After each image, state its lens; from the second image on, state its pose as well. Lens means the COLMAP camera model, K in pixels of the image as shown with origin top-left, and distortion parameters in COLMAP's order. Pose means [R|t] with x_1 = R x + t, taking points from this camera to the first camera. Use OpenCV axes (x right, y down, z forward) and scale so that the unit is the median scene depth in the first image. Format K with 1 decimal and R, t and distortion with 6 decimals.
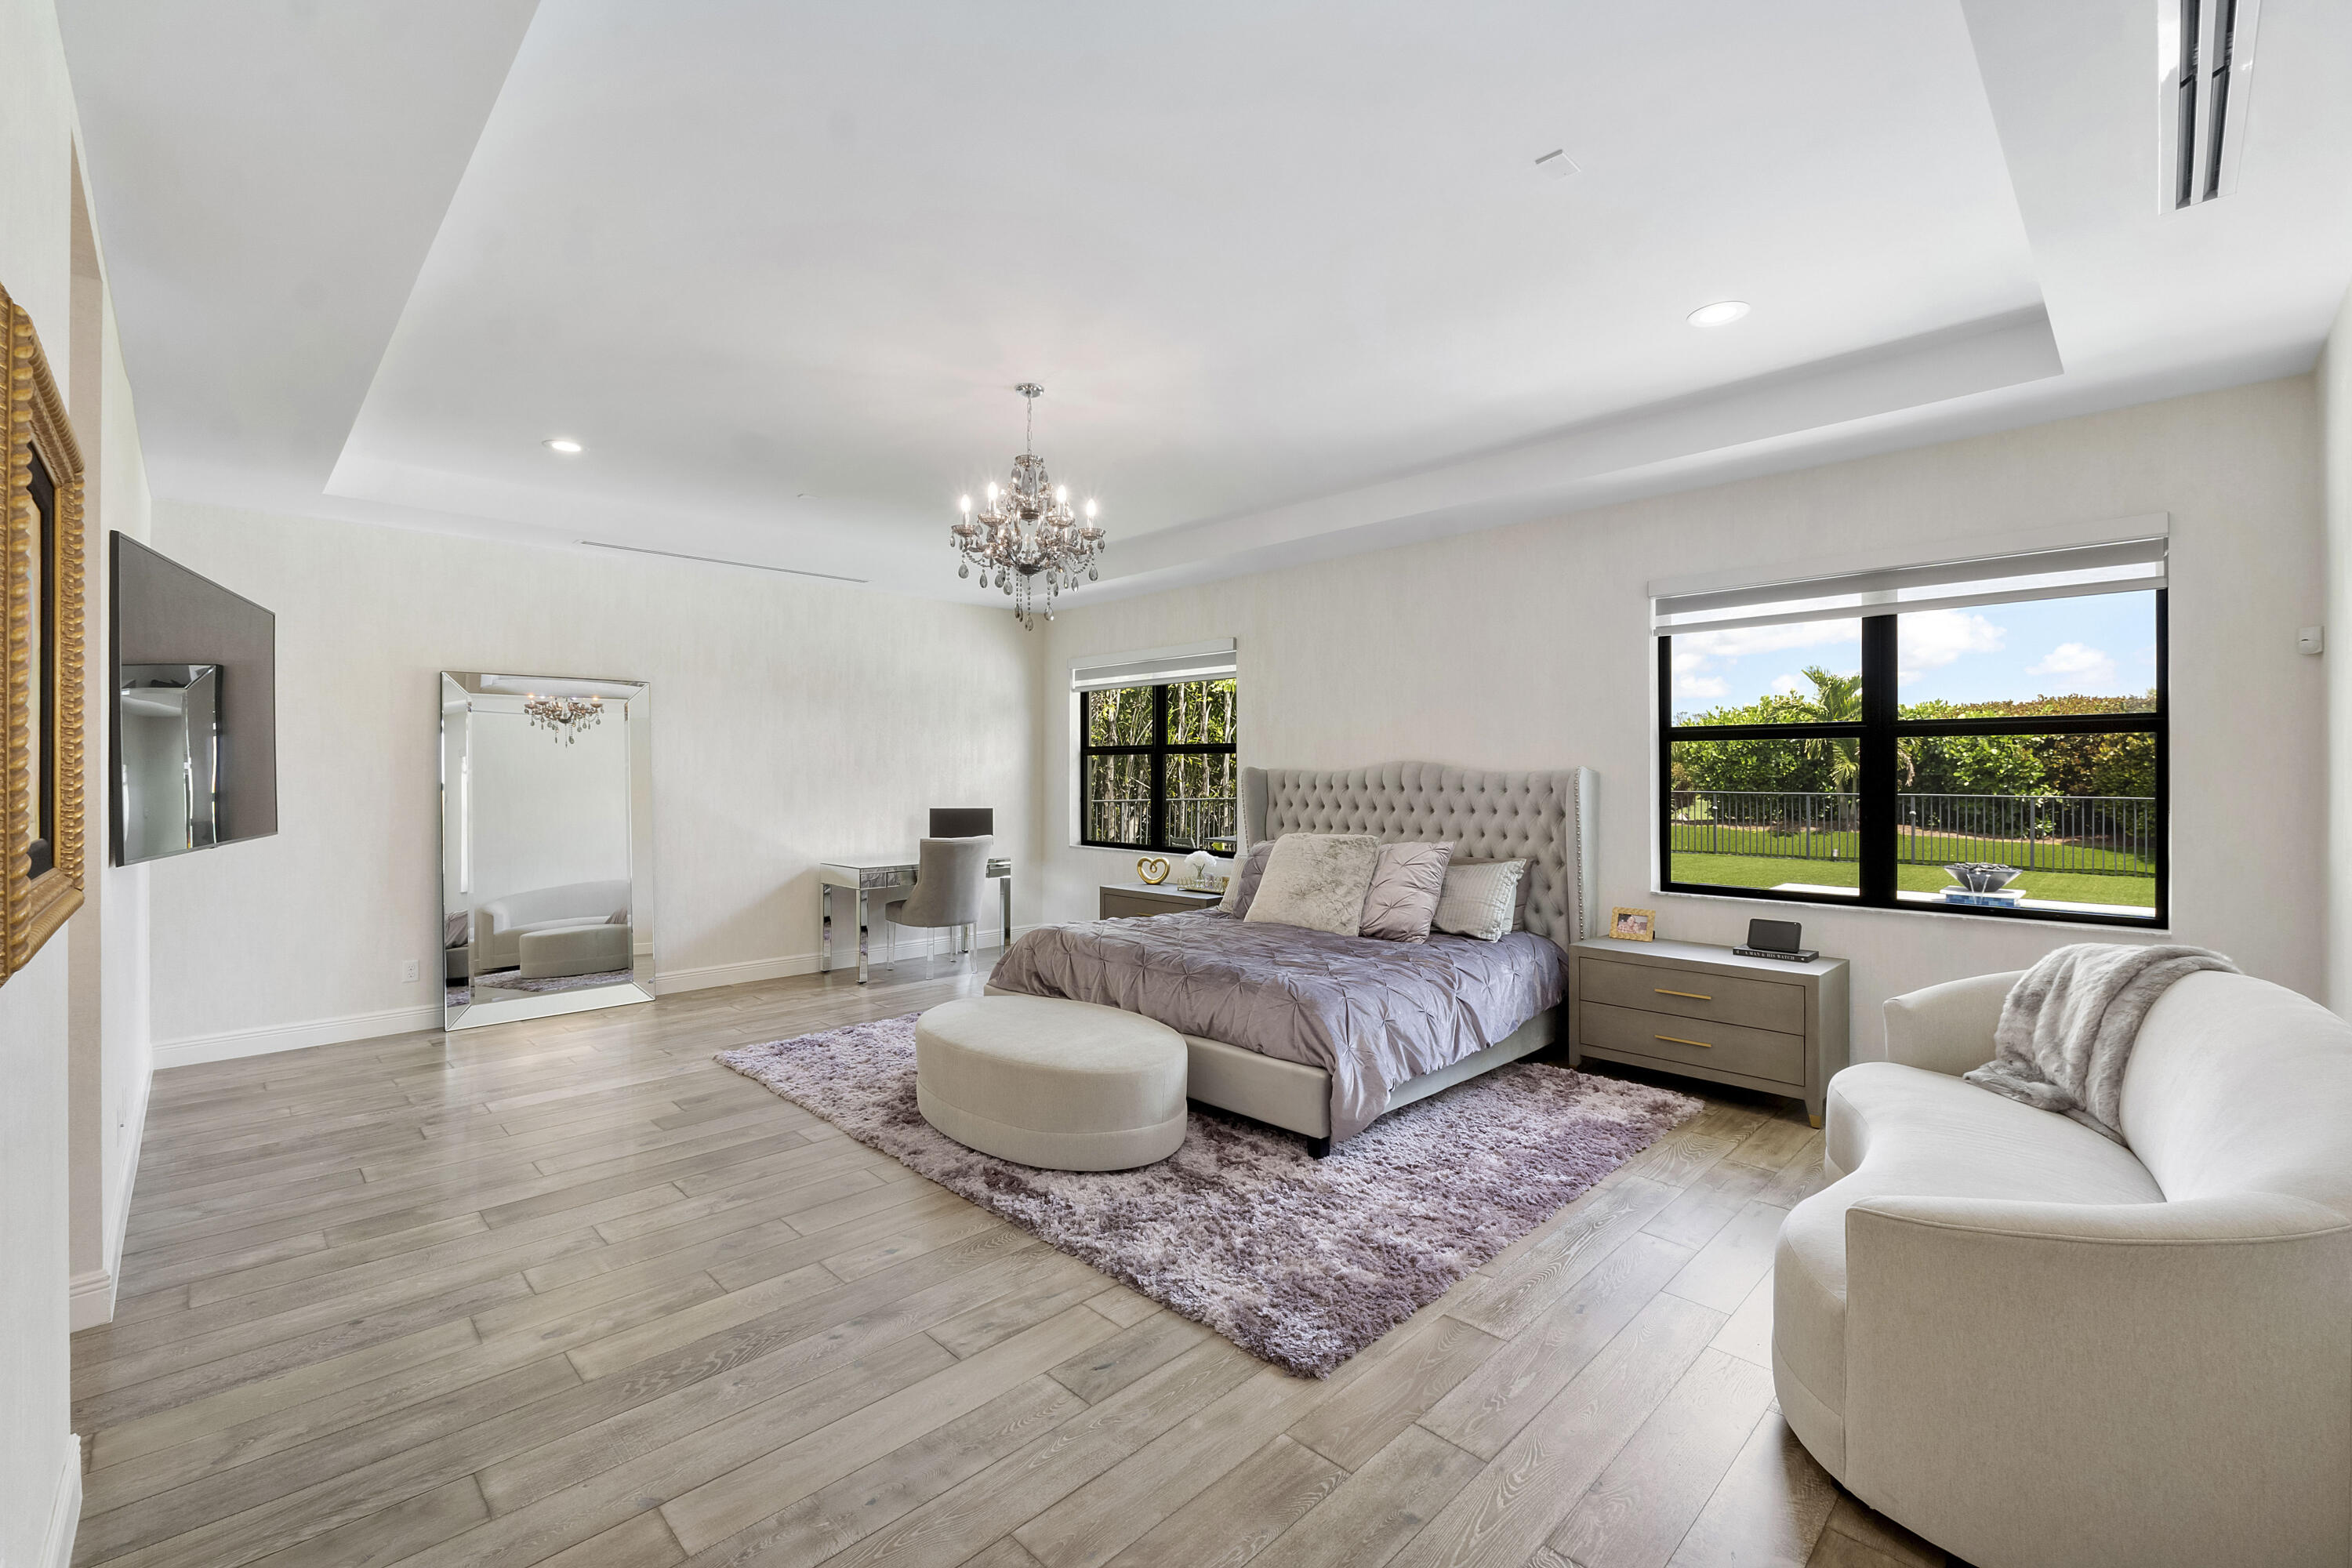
lens RADIAL K [[1001.1, 0, 1159.0], [0, 1001.1, 790.4], [0, 0, 1]] dist [-0.005276, 0.000119]
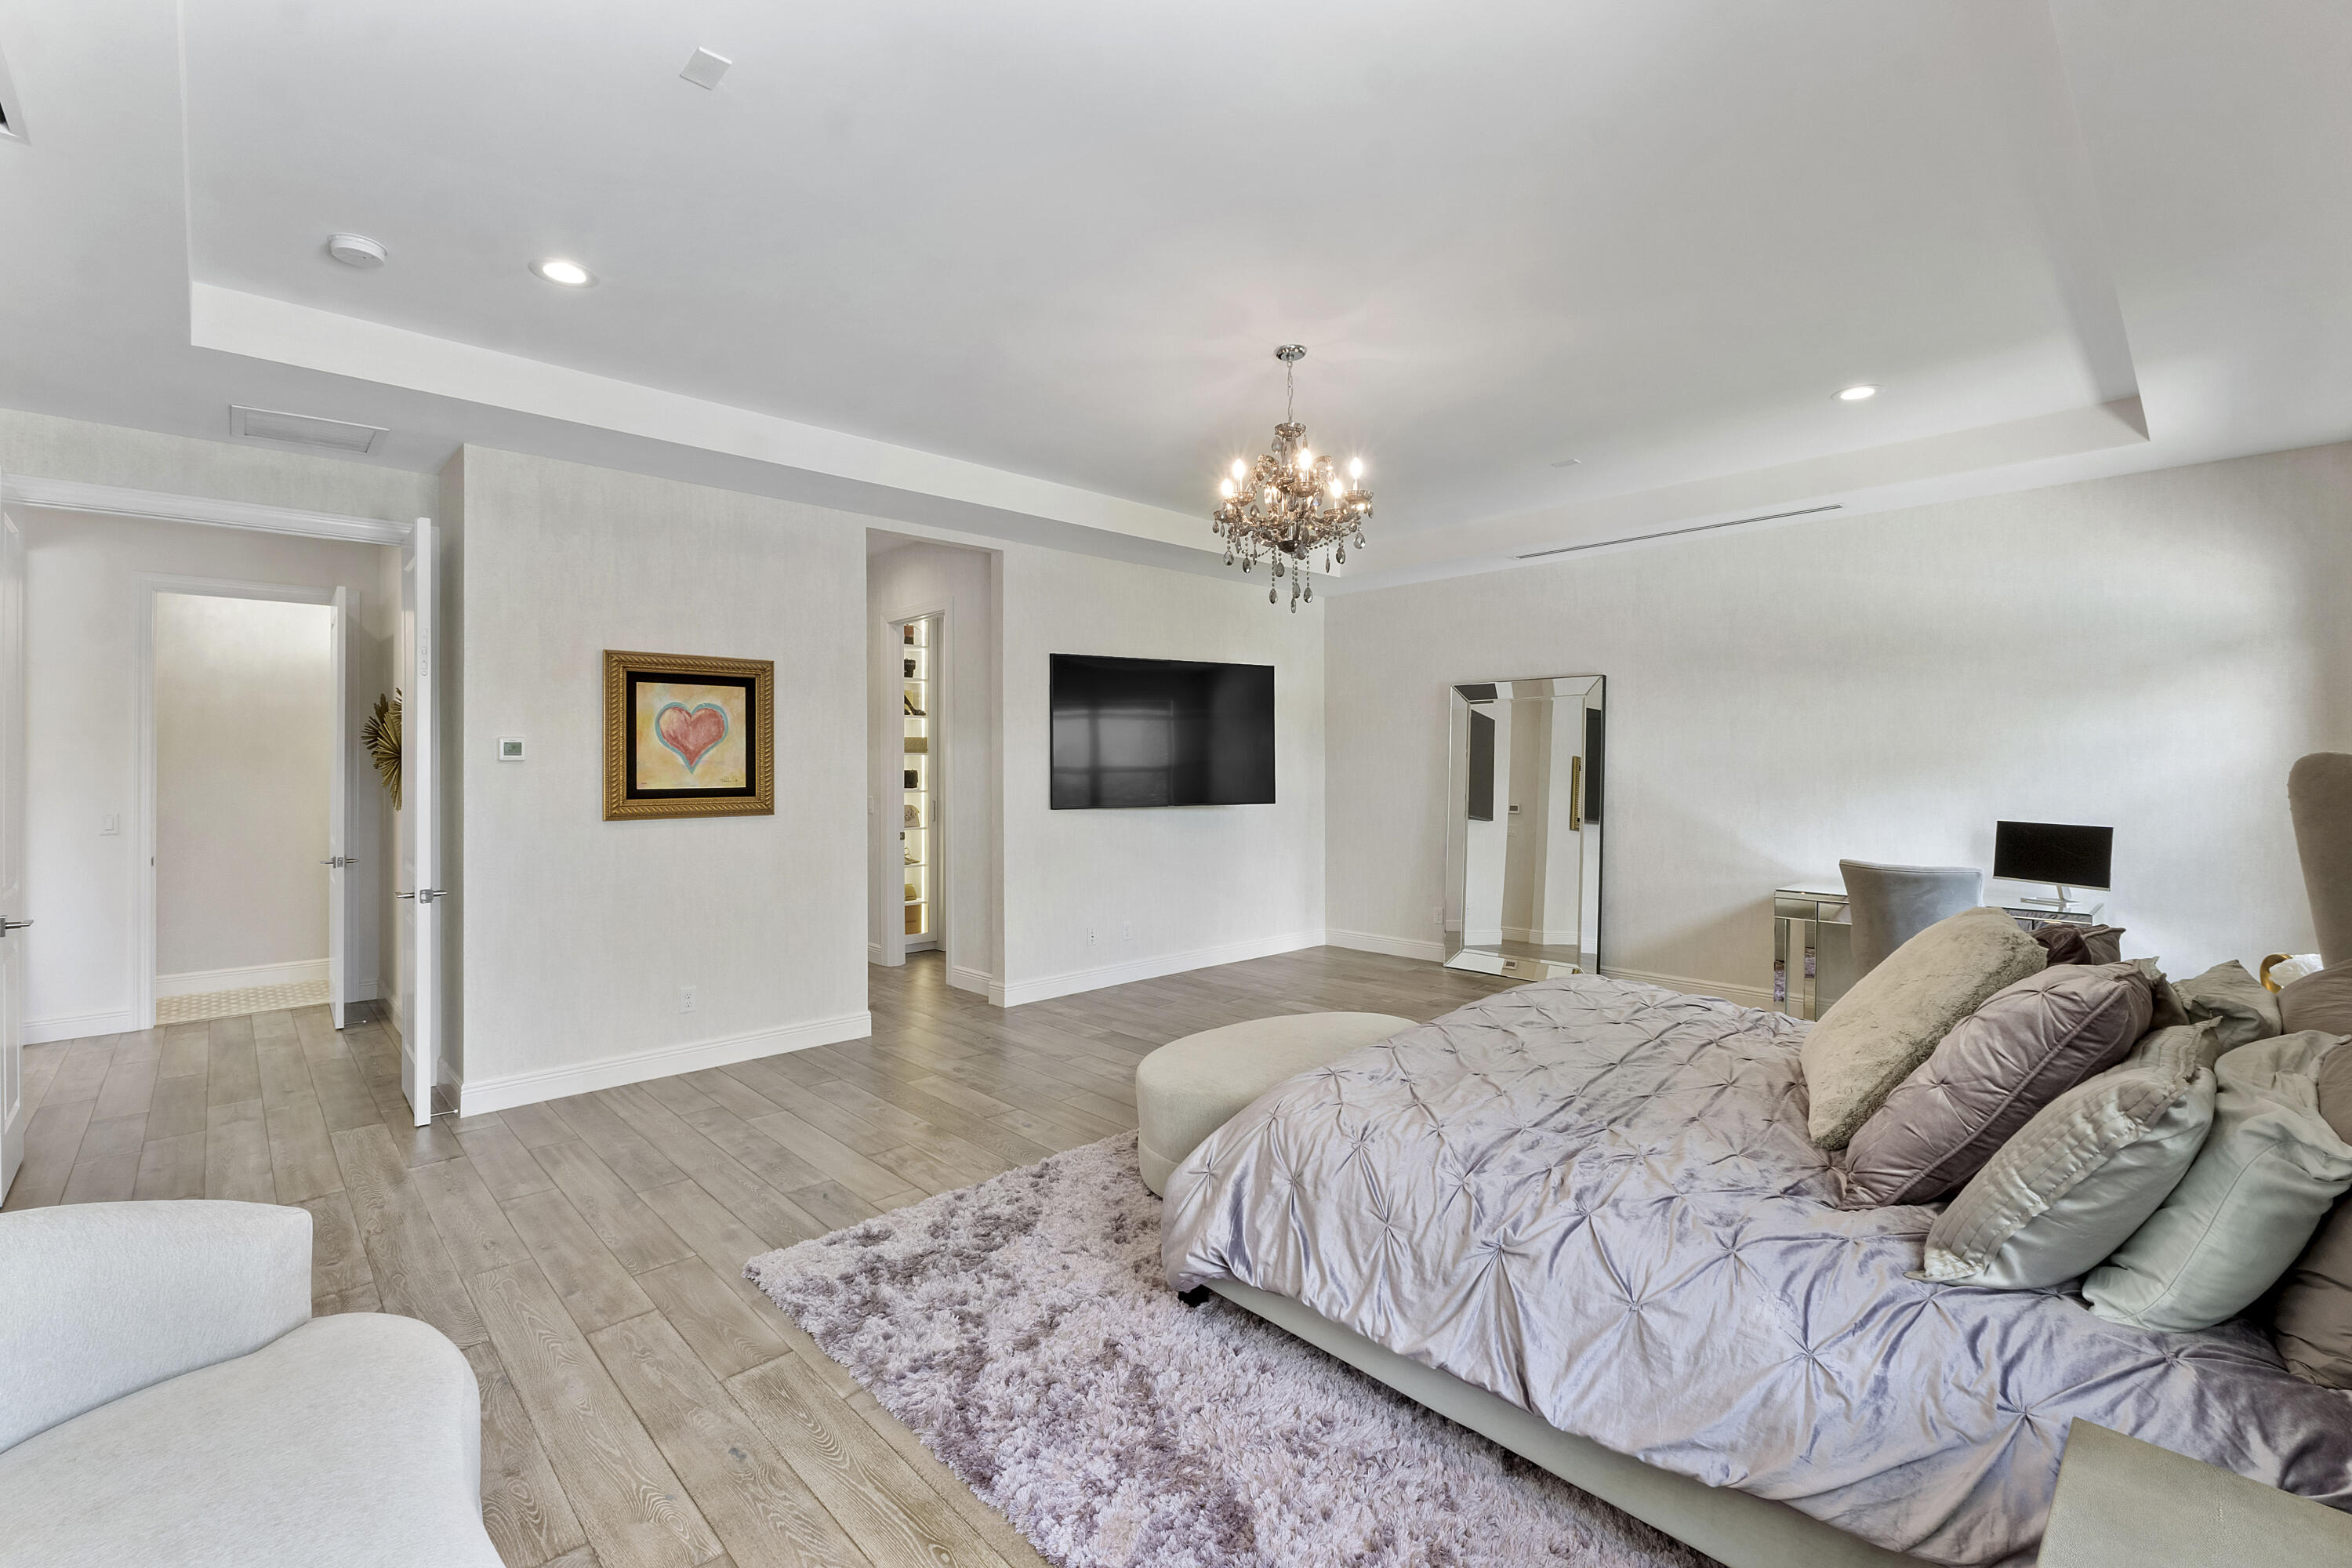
lens RADIAL K [[1001.1, 0, 1159.0], [0, 1001.1, 790.4], [0, 0, 1]] dist [-0.005276, 0.000119]
pose [[-0.017471, 0.022955, -0.999584, 1.234042], [-0.015503, 0.999610, 0.023226, -0.025934], [0.999727, 0.015903, -0.017108, 1.388911]]
